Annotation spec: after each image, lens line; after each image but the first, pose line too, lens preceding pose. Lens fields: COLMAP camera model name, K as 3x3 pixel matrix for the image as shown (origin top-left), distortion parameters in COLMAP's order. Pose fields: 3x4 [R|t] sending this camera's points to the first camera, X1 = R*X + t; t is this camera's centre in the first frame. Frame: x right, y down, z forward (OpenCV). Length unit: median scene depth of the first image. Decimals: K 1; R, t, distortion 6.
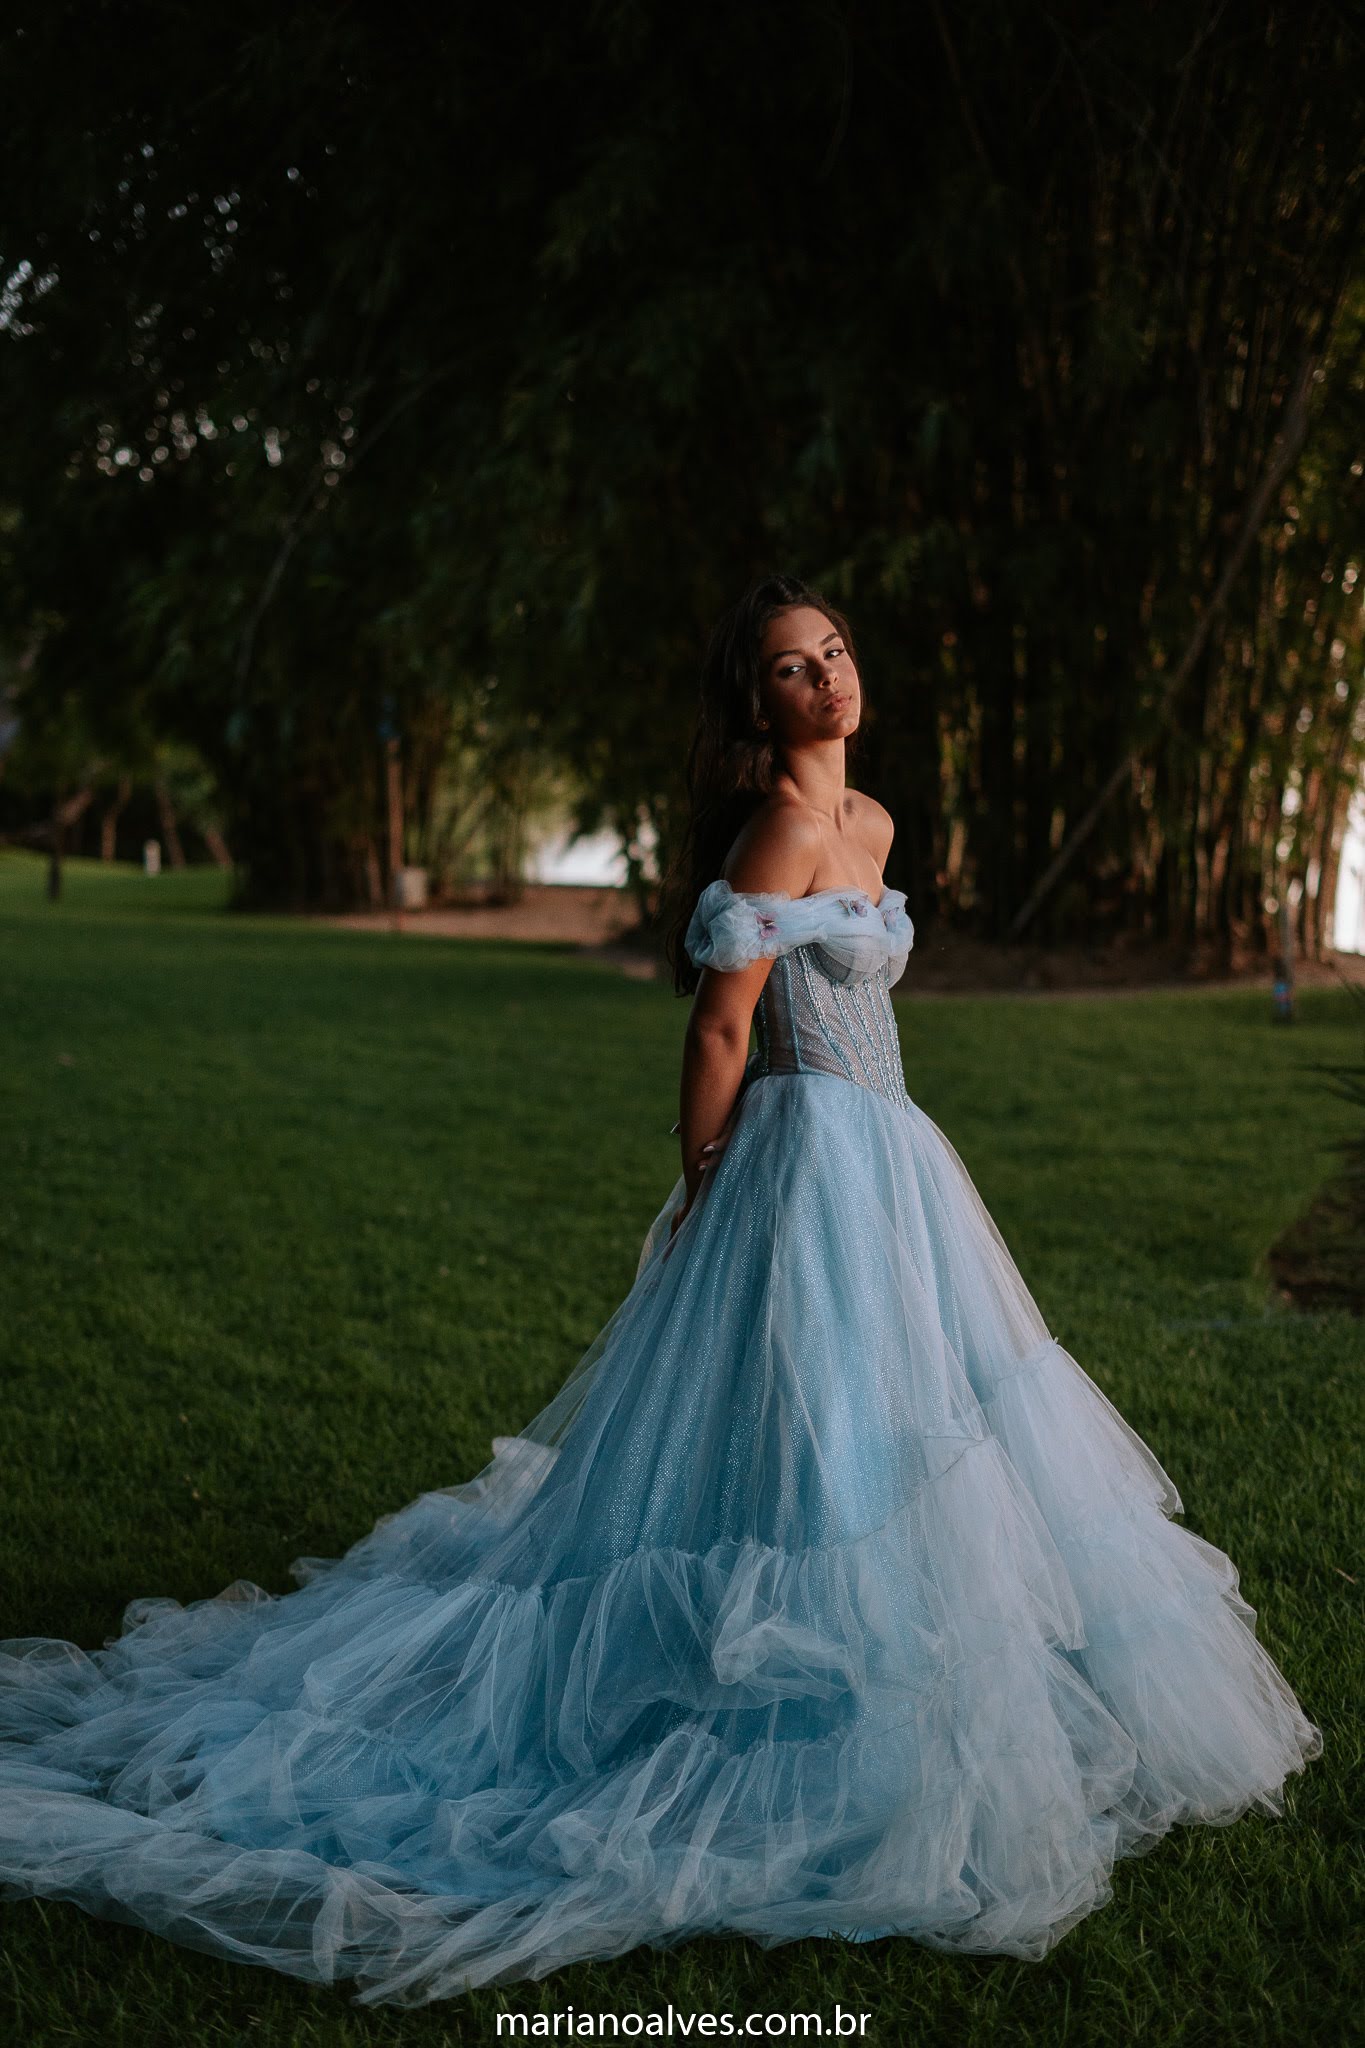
lens RADIAL K [[3067.2, 0, 682.5], [0, 3067.2, 1024.0], [0, 0, 1]] dist [-0.024343, -0.014247]
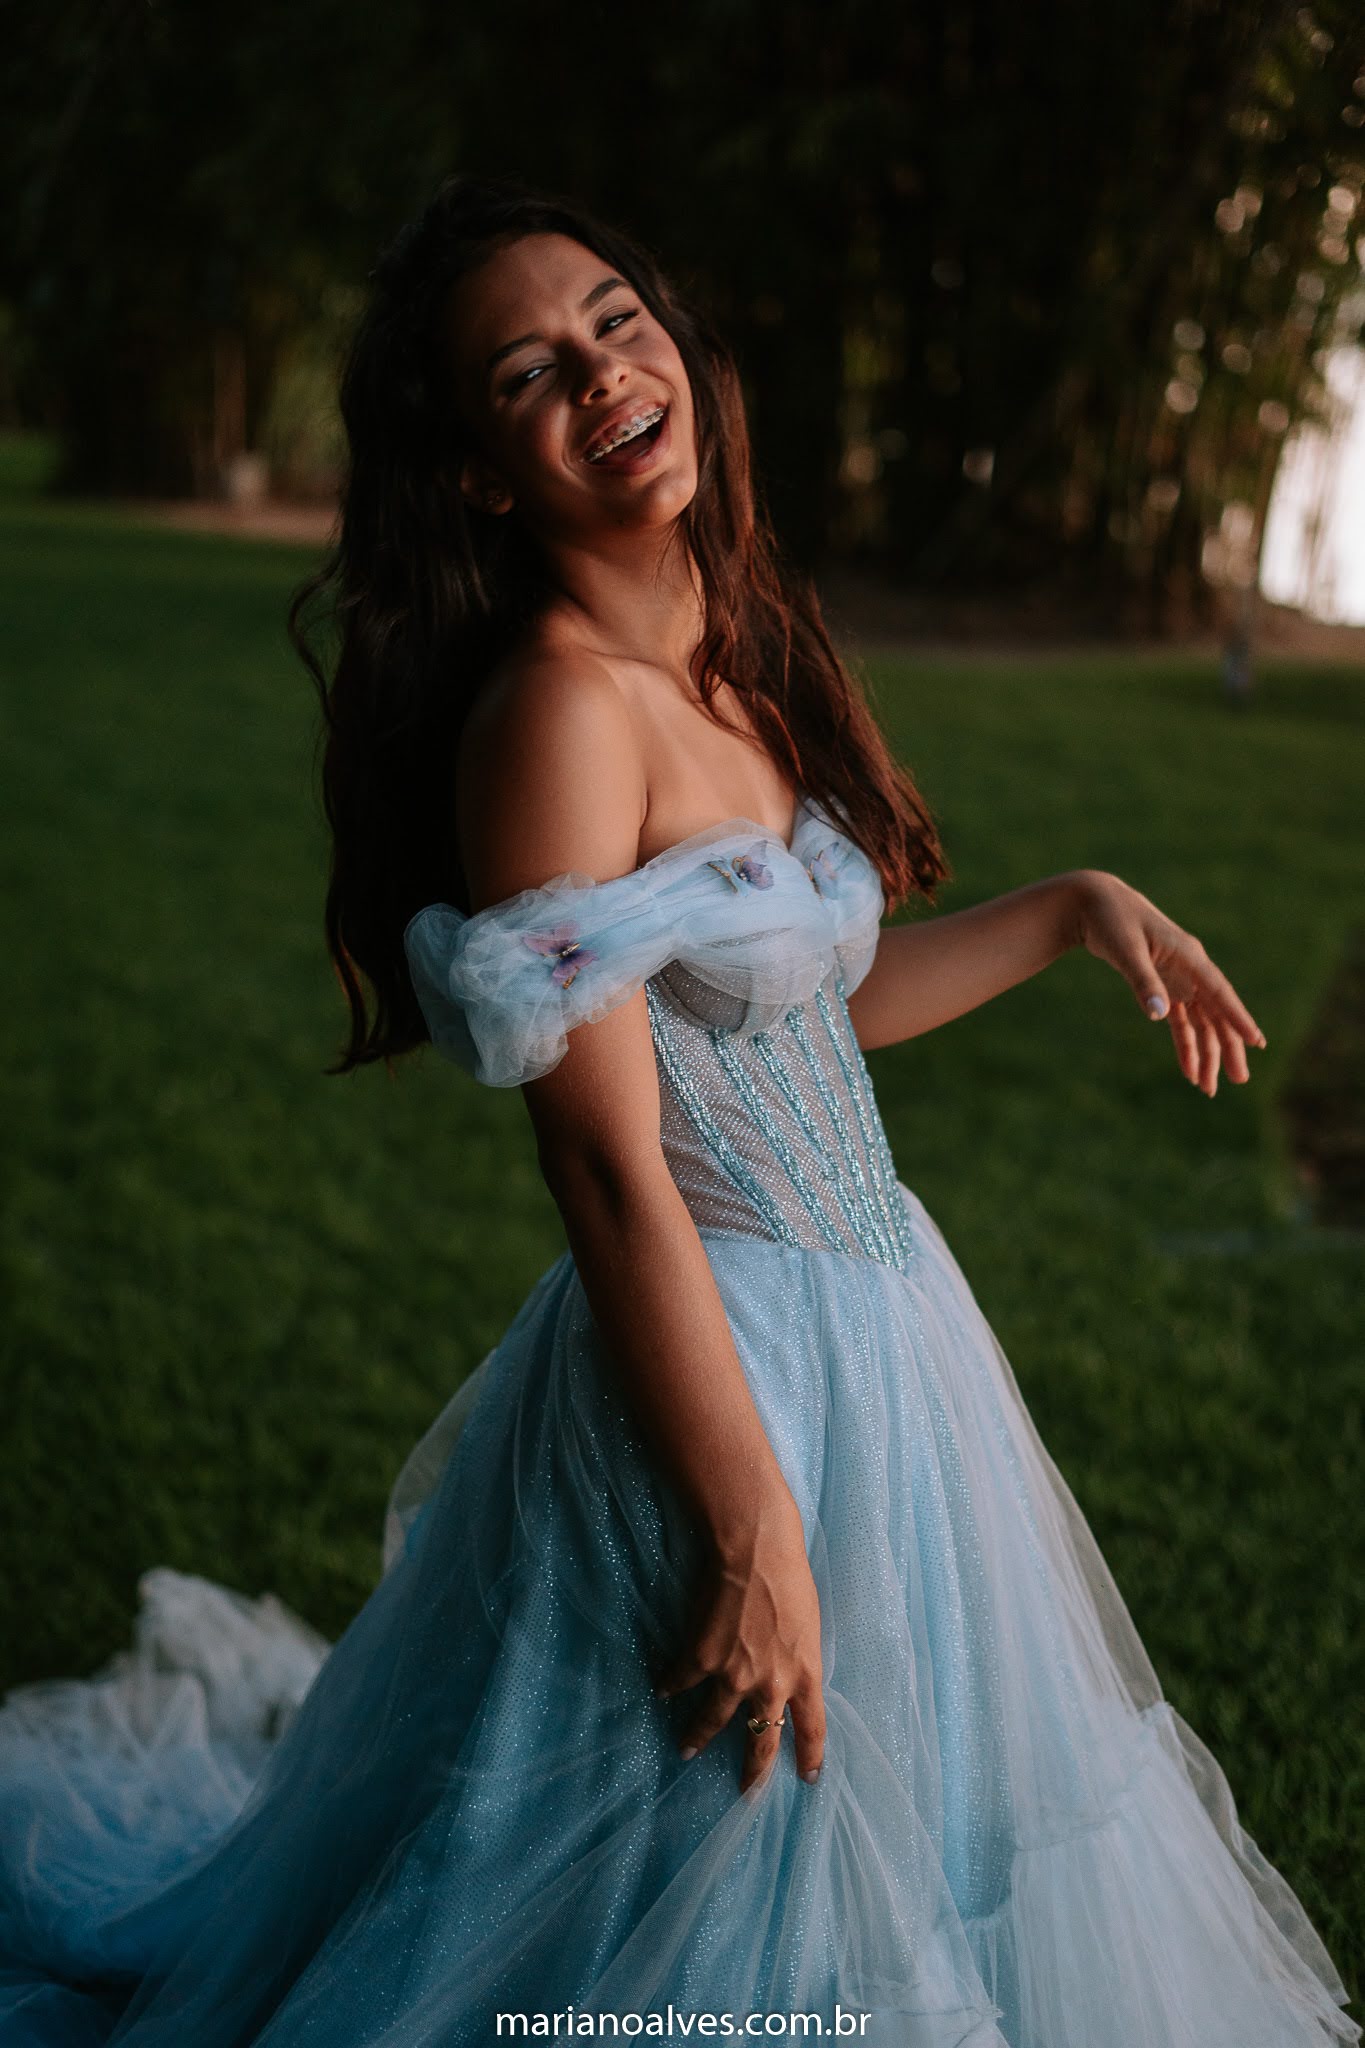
lens RADIAL K [[2927.2, 0, 806.0], [0, 2927.2, 1023.4], [0, 0, 1]] dist [-0.017307, -0.066295]
pose [[0.996100, 0.025298, 0.084529, 0.007701], [-0.037426, 0.988705, 0.145130, -0.024594], [-0.079902, -0.147727, 0.985795, 0.170241]]
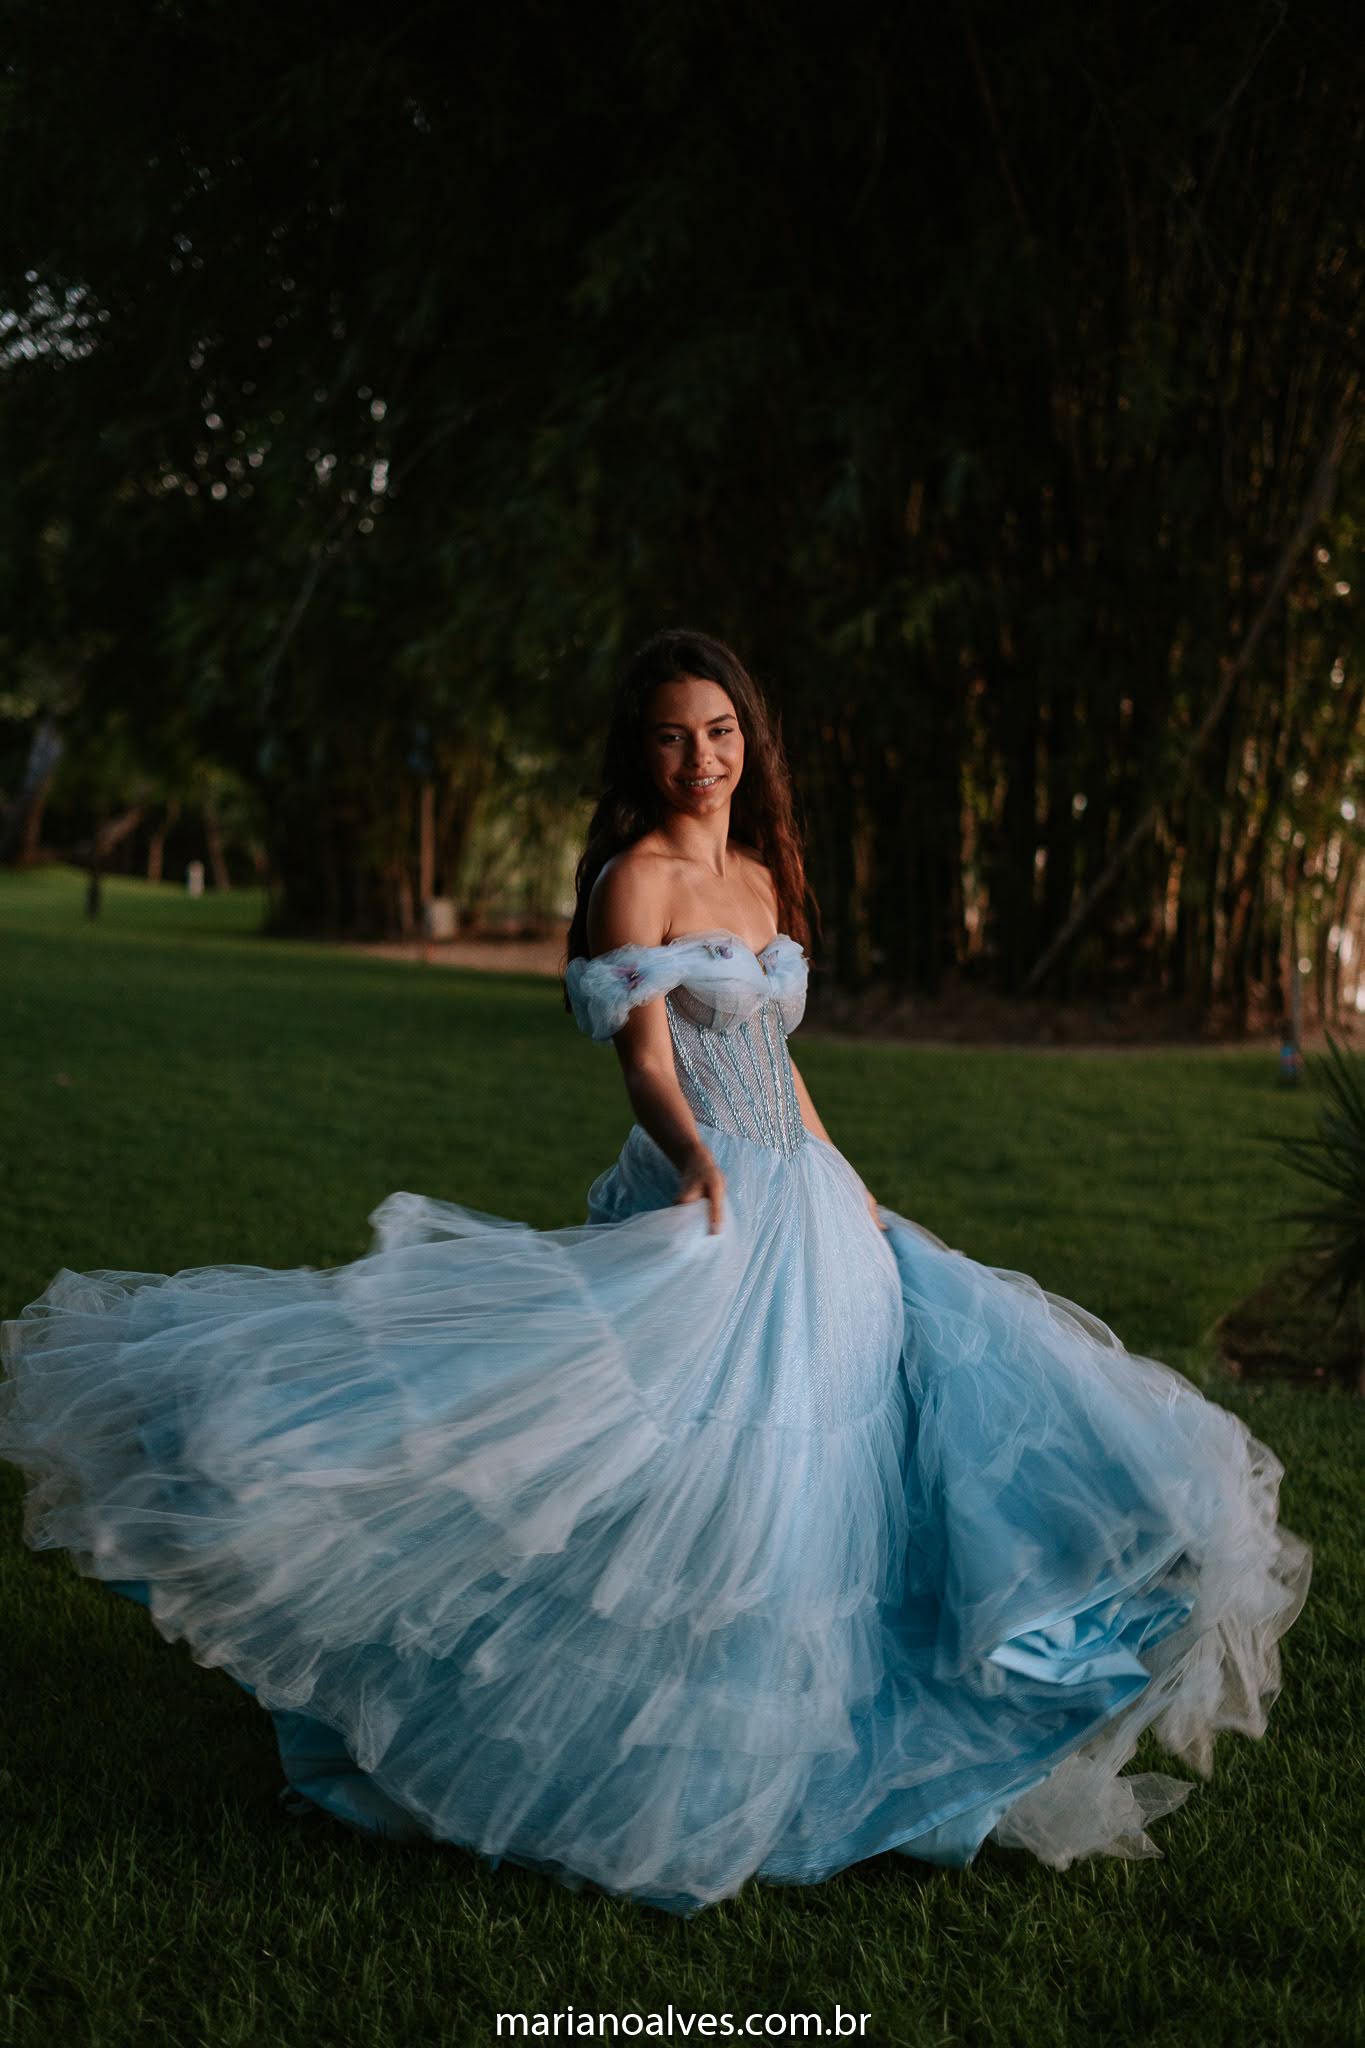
lens RADIAL K [[3067.2, 0, 682.5], [0, 3067.2, 1024.0], [0, 0, 1]] dist [-0.024343, -0.014247]
pose [[0.999151, 0.035075, -0.021615, 0.019164], [-0.035326, 0.999312, -0.011339, -0.002204], [0.021203, 0.012093, 0.999702, 0.002344]]
